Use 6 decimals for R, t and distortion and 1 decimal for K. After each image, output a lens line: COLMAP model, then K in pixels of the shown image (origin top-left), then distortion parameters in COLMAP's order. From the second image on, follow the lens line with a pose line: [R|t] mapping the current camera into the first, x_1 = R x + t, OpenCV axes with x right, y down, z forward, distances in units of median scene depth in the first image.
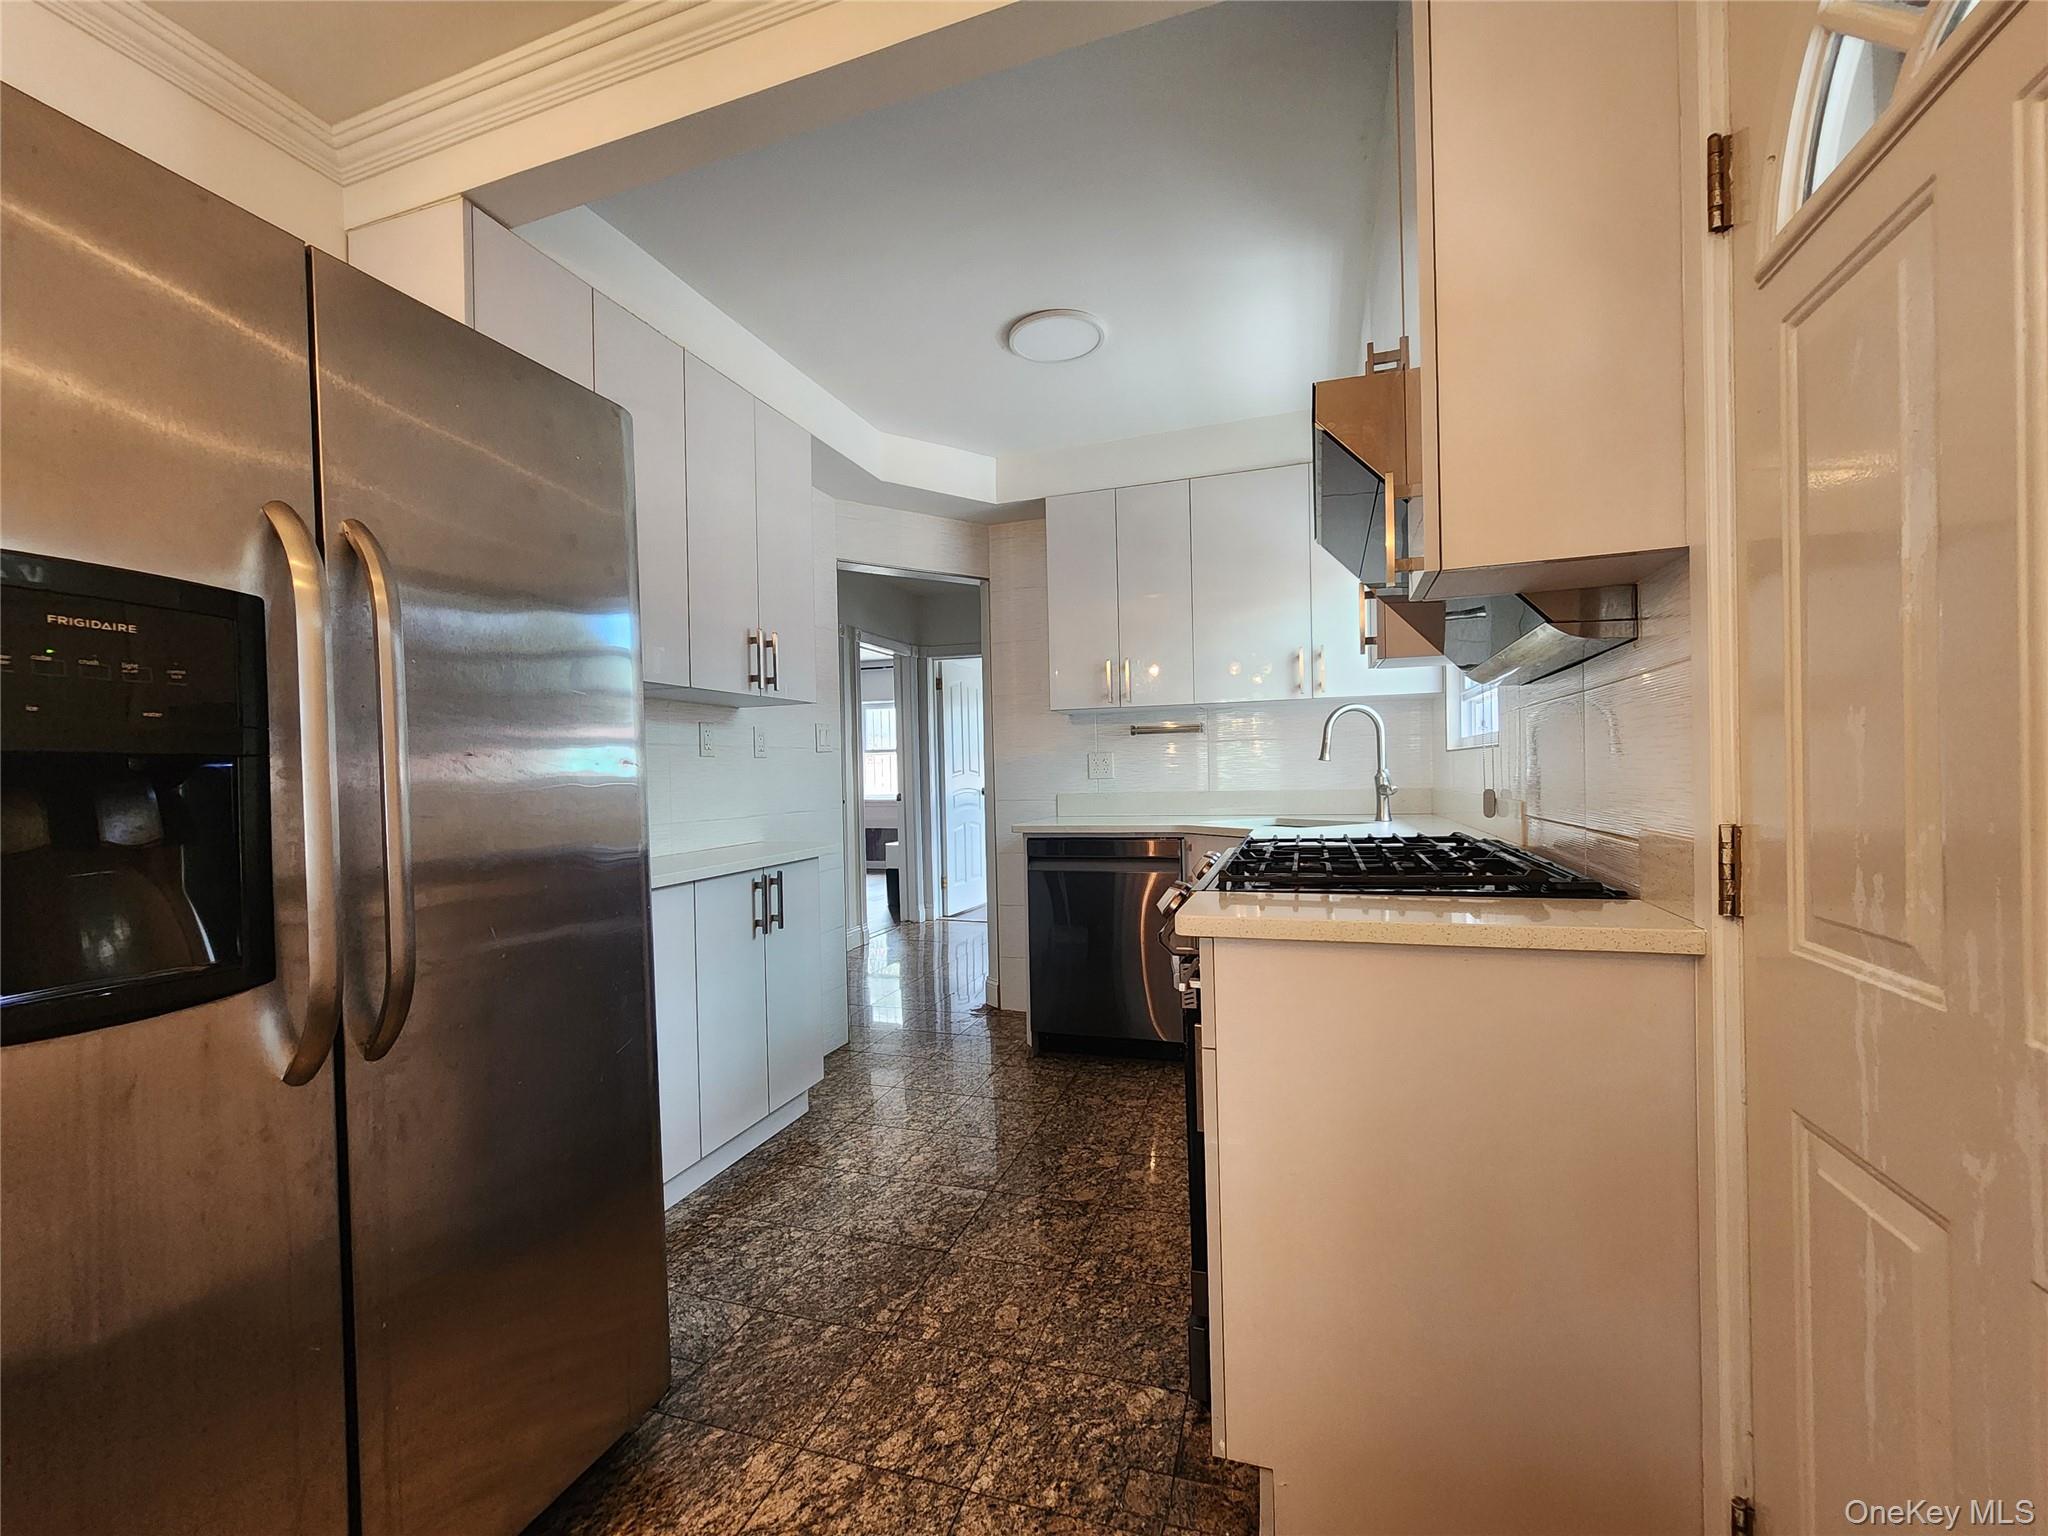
lens RADIAL K [[835.0, 0, 1029.4], [0, 835.0, 776.0], [0, 0, 1]] dist [-0.002740, 0.000276]
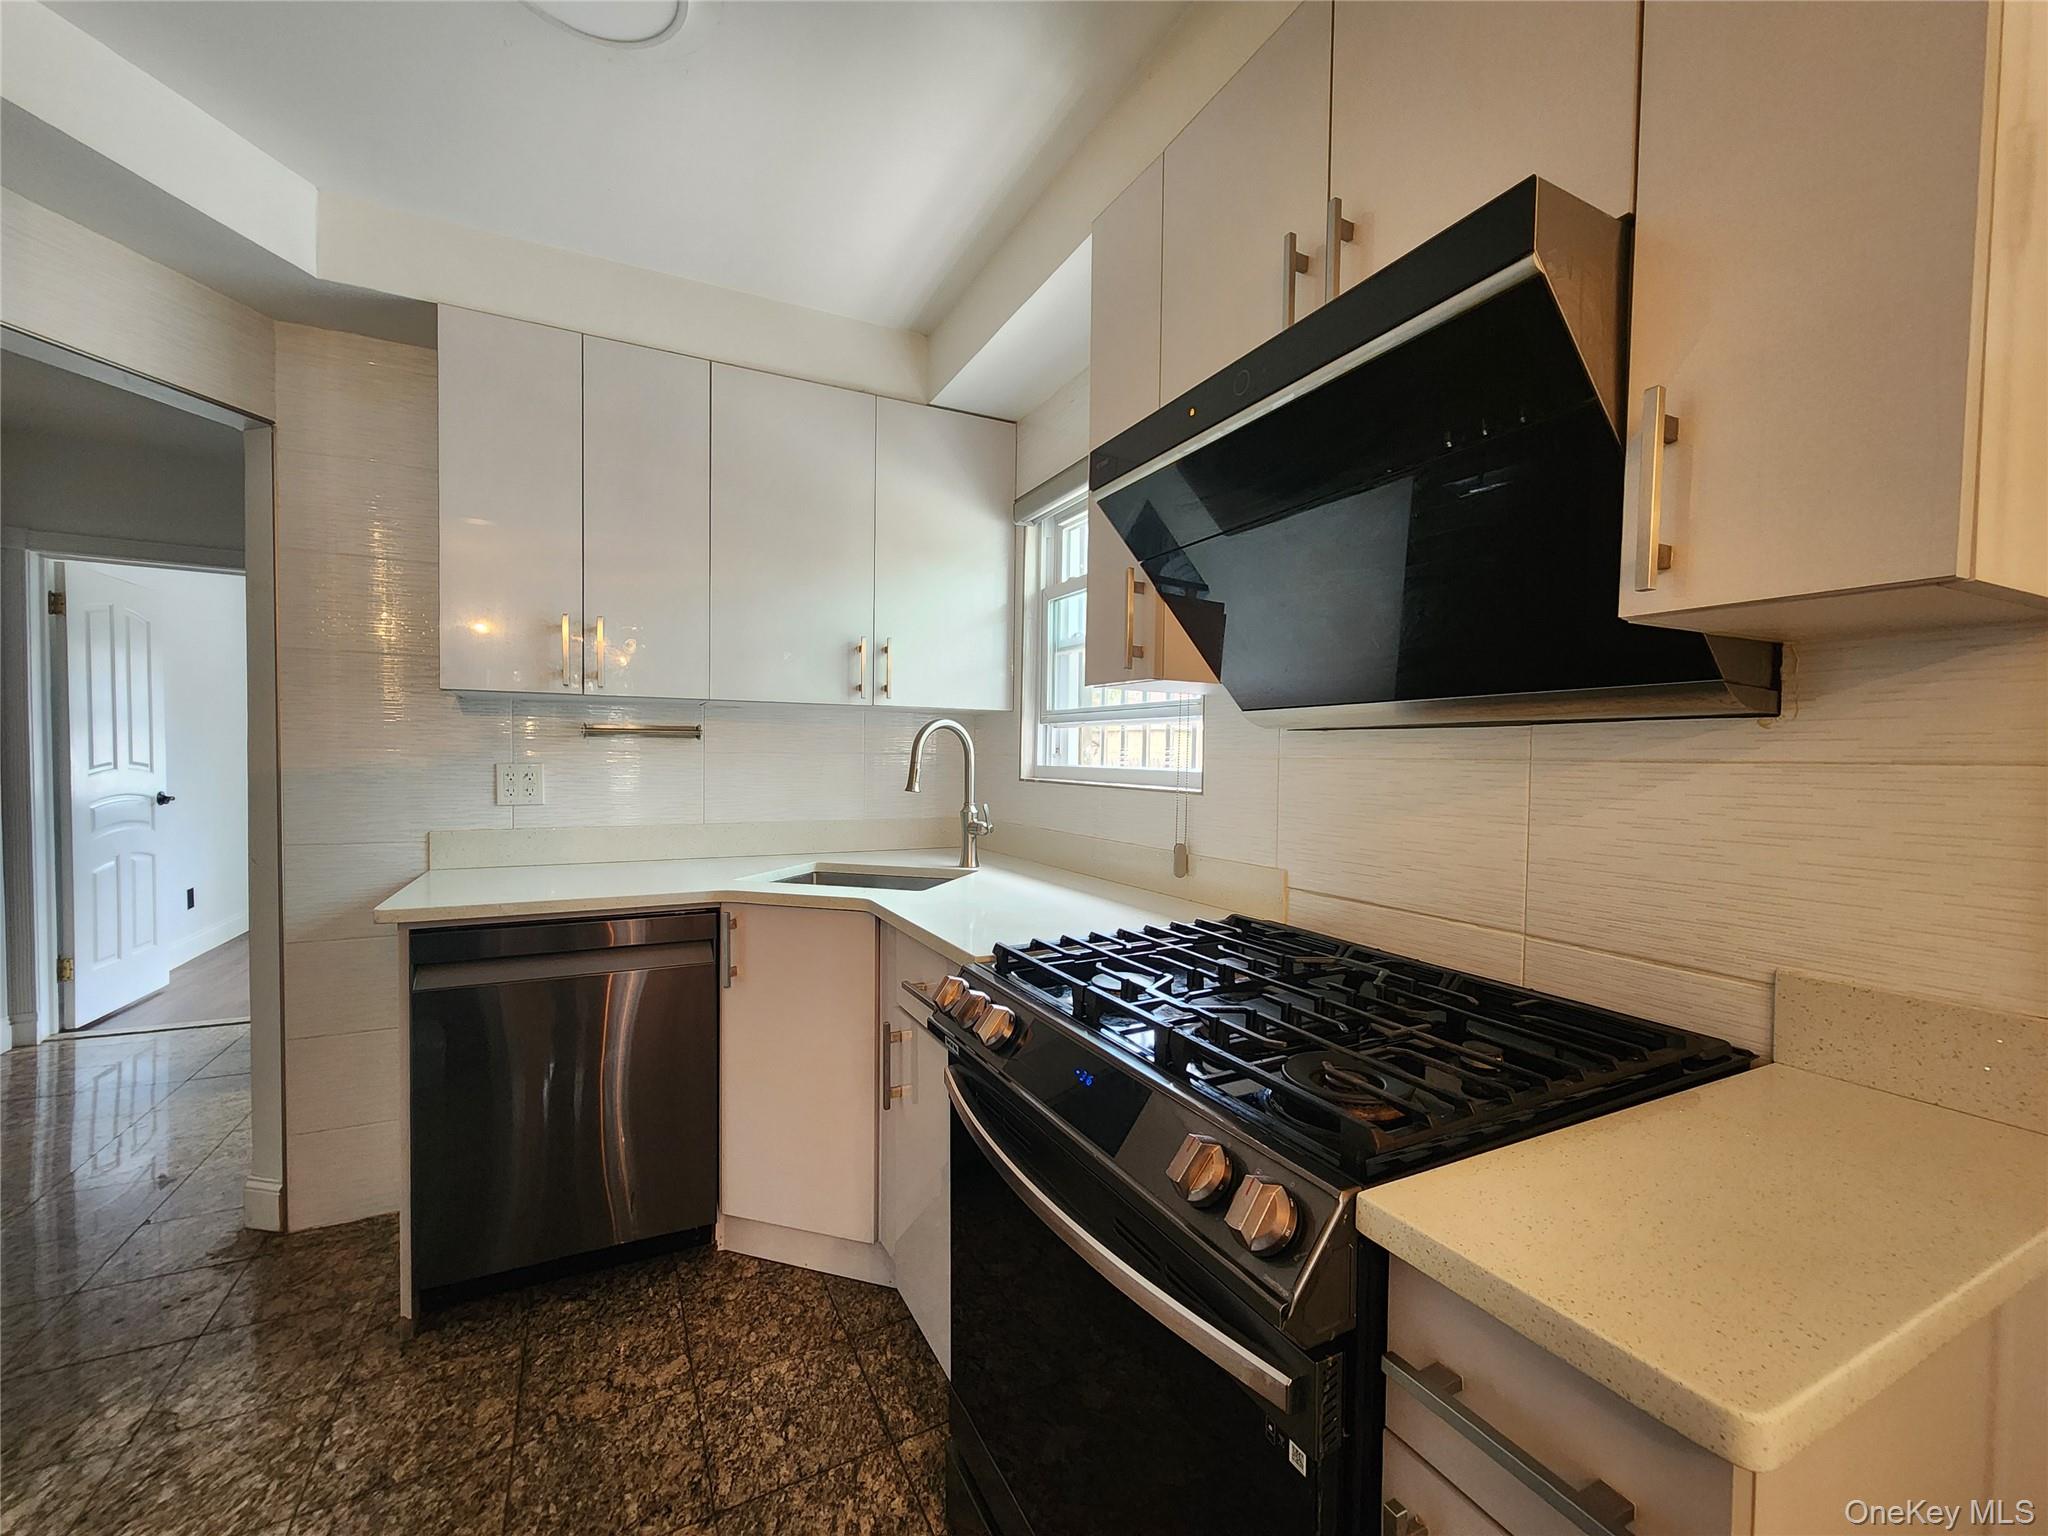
lens RADIAL K [[835.0, 0, 1014.7], [0, 835.0, 777.9], [0, 0, 1]] dist [-0.002740, 0.000276]
pose [[0.703601, 0.010917, 0.710512, -0.103687], [-0.024536, 0.999659, 0.008938, -0.034356], [-0.710172, -0.023722, 0.703629, 0.344487]]
